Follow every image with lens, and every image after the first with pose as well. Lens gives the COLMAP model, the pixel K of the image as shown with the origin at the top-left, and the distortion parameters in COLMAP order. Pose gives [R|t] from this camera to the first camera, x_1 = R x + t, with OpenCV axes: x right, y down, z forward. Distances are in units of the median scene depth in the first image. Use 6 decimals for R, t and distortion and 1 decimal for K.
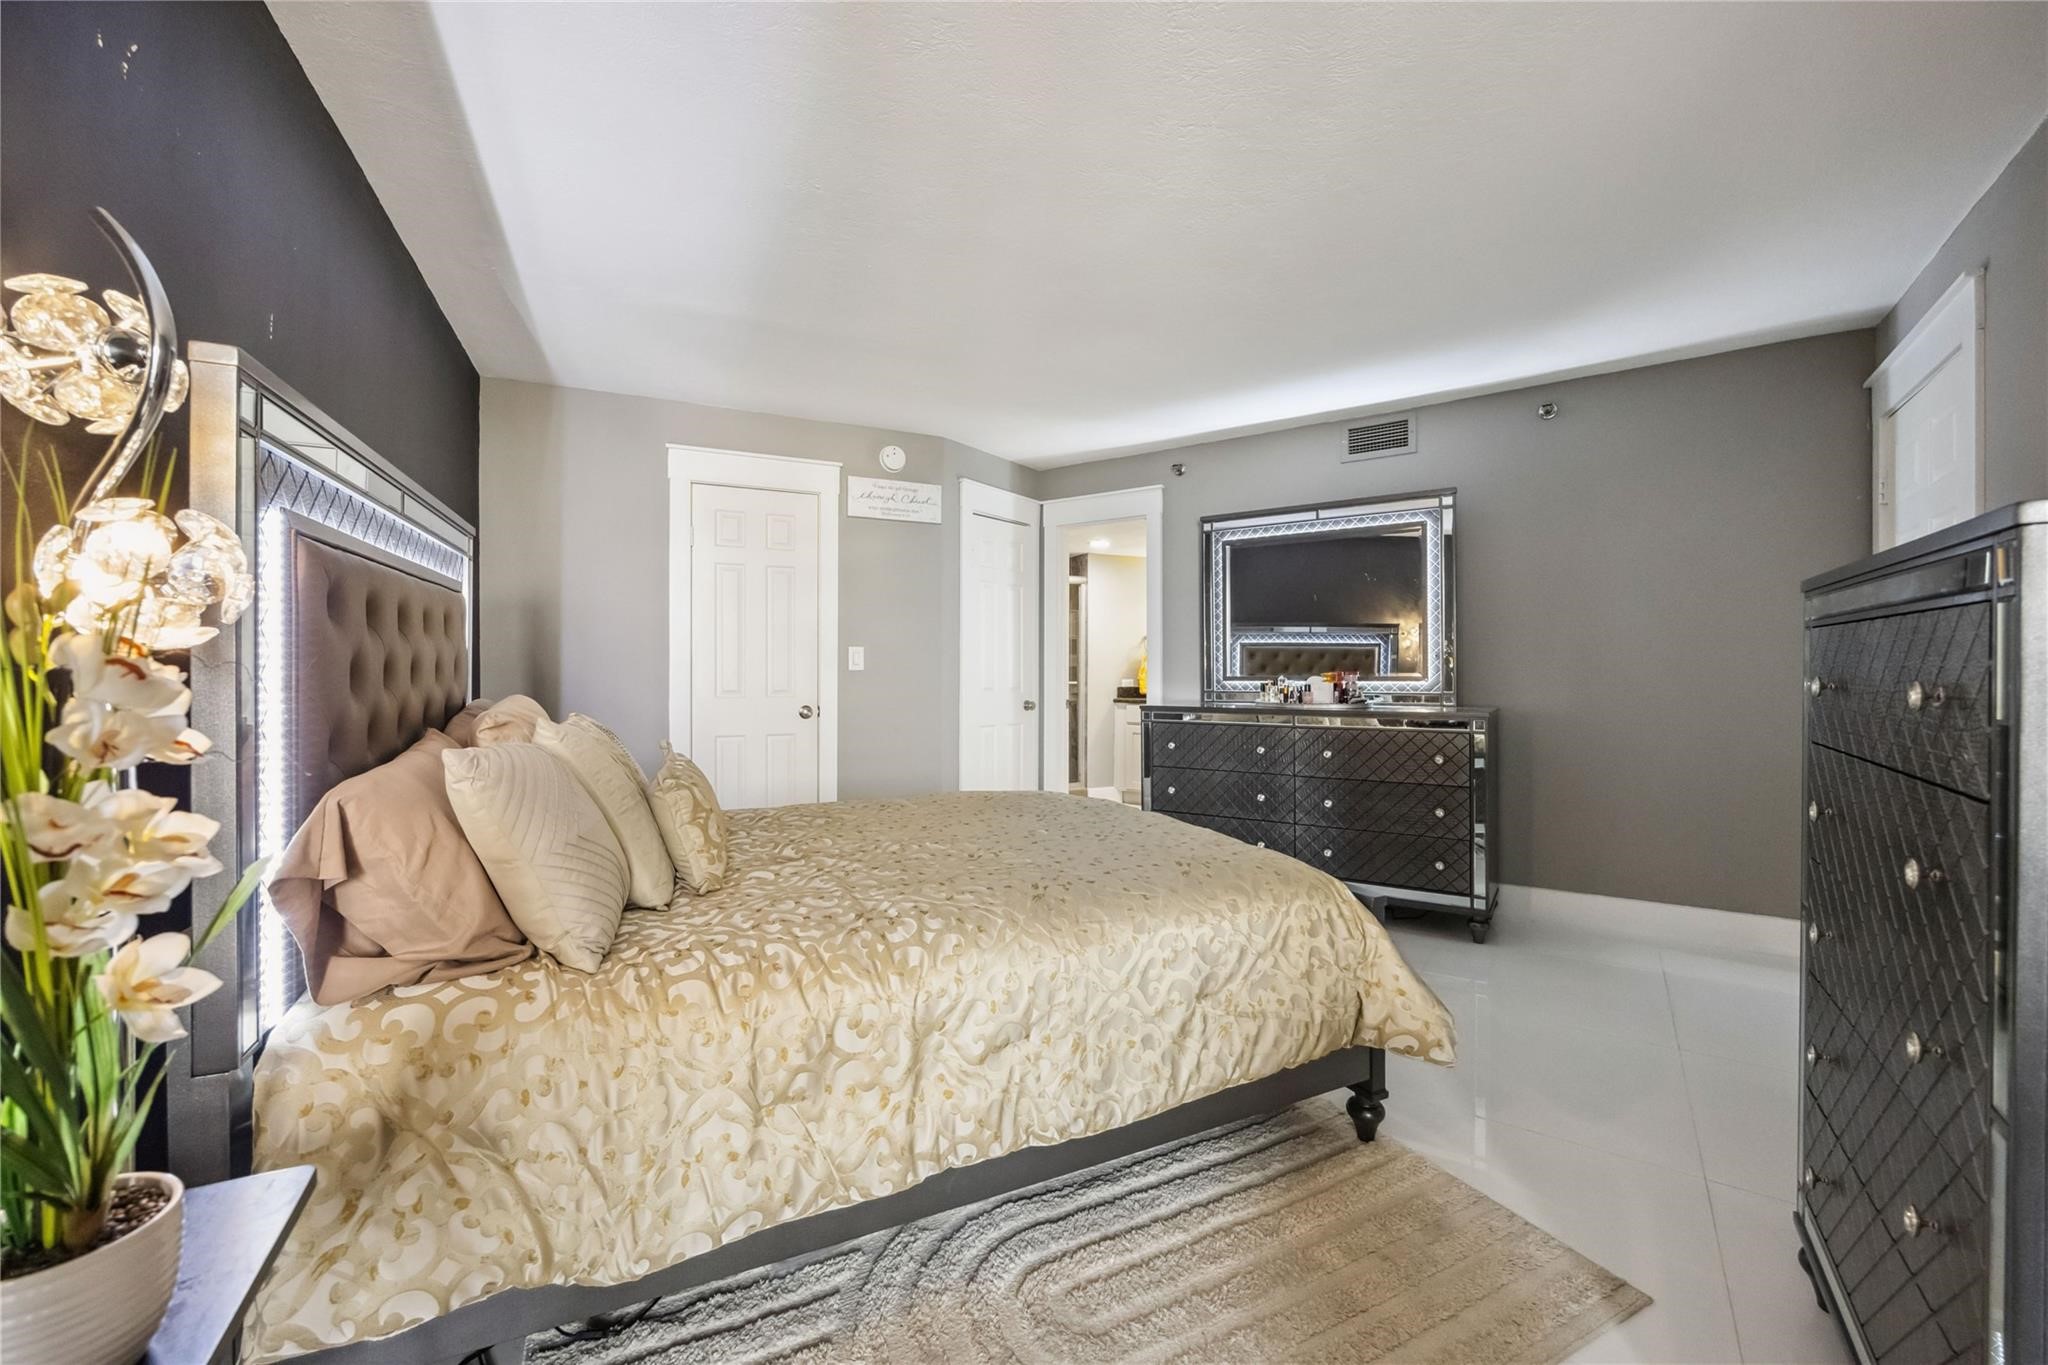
lens RADIAL K [[824.4, 0, 1023.3], [0, 824.4, 688.1], [0, 0, 1]] dist [-0.006962, 0.000490]
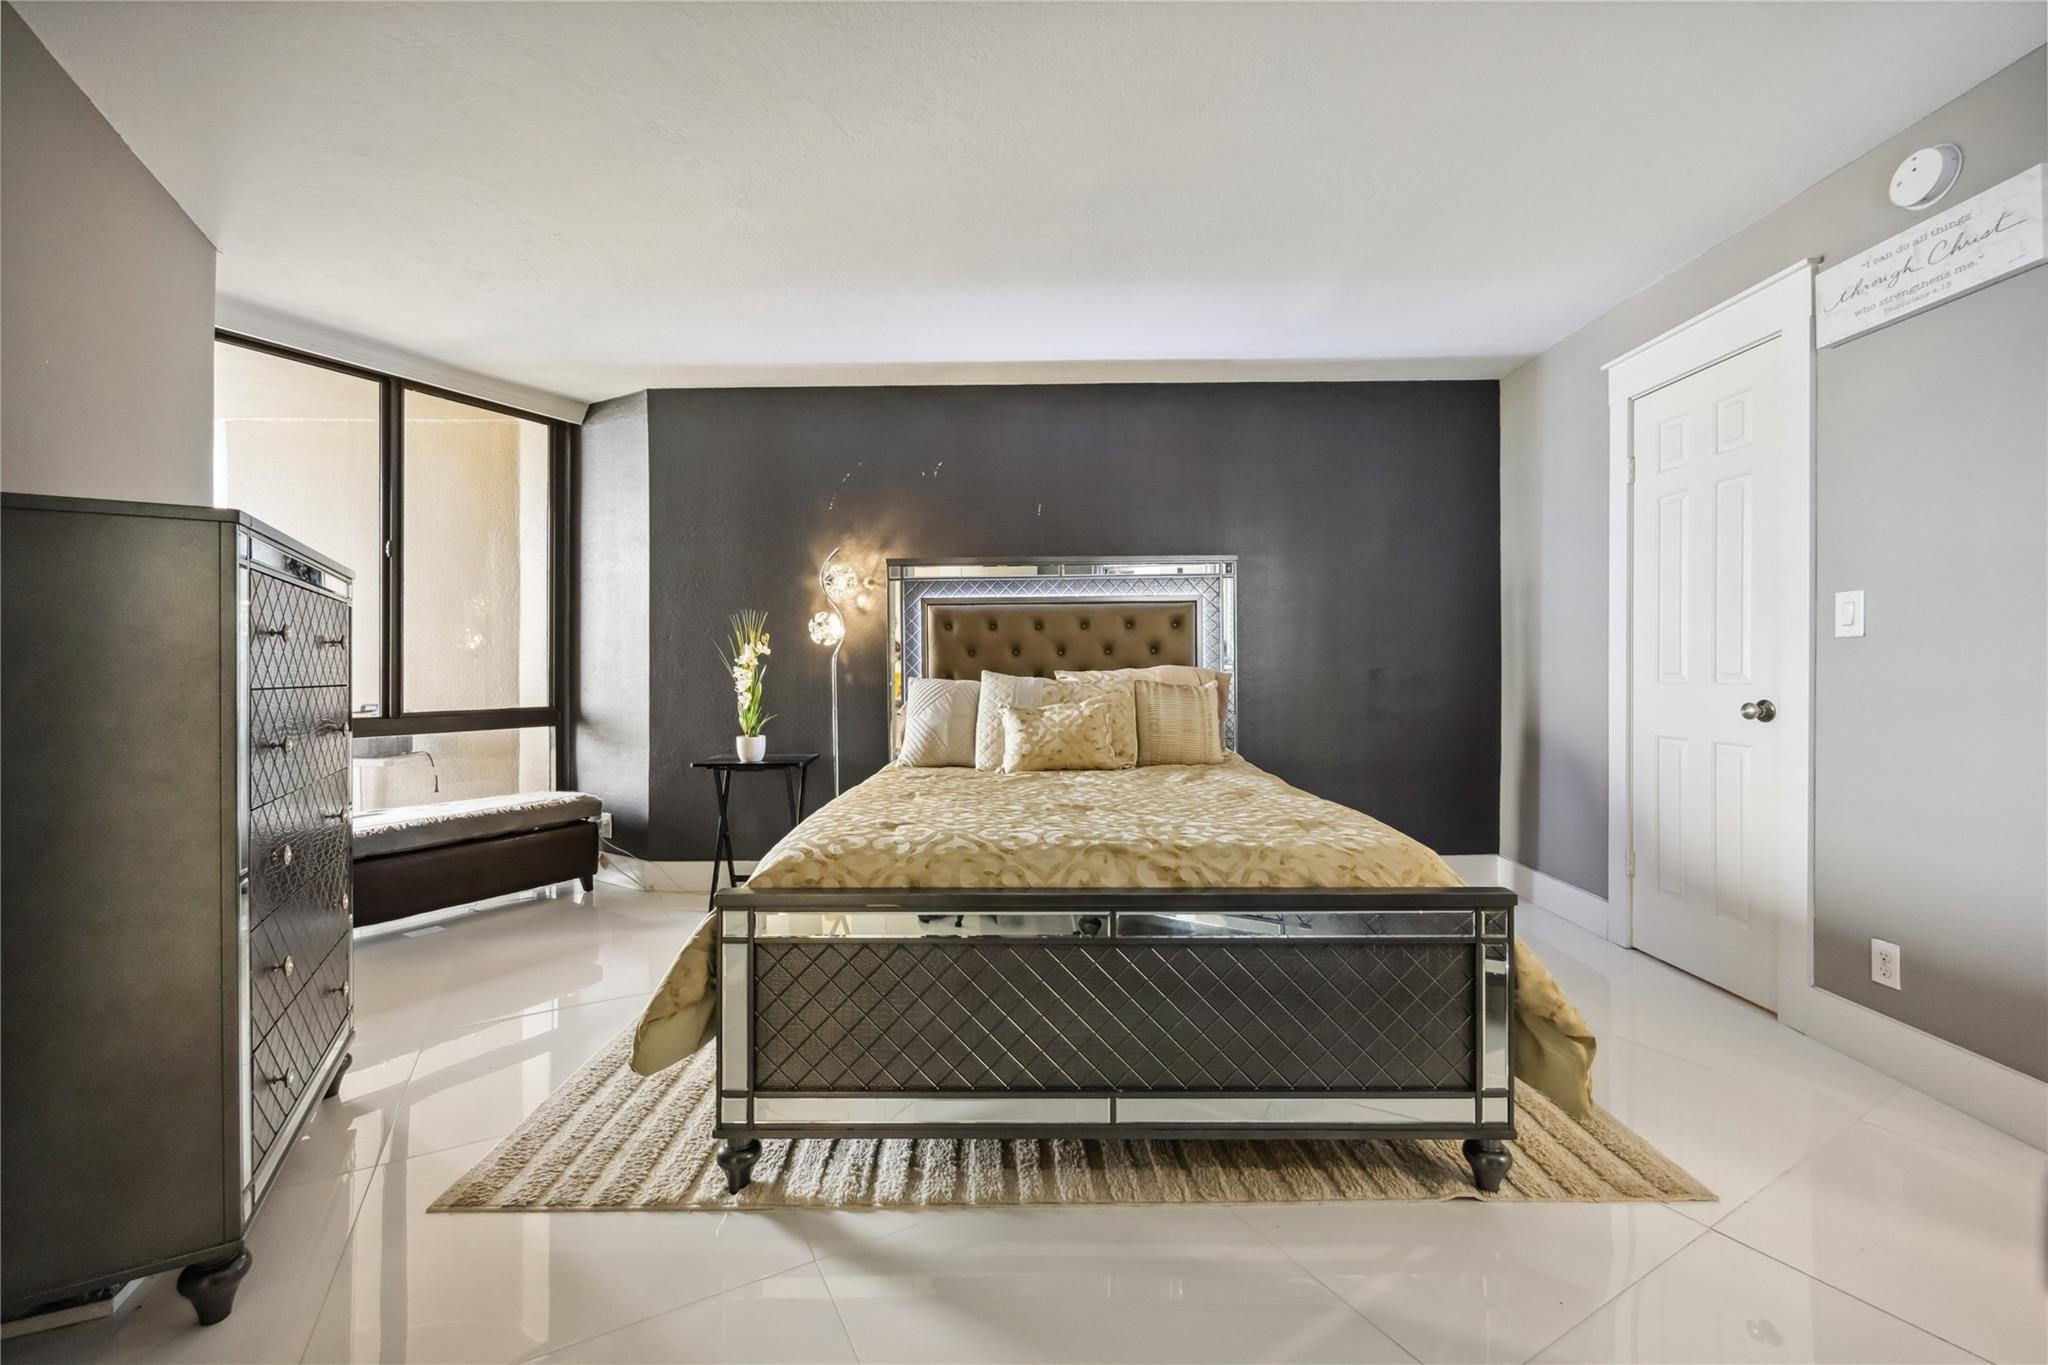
lens RADIAL K [[824.4, 0, 1016.6], [0, 824.4, 673.2], [0, 0, 1]] dist [-0.006962, 0.000490]
pose [[-0.427268, 0.011205, -0.904056, 0.486730], [0.007570, 0.999932, 0.008815, -0.007236], [0.904093, -0.003078, -0.427324, 0.746168]]
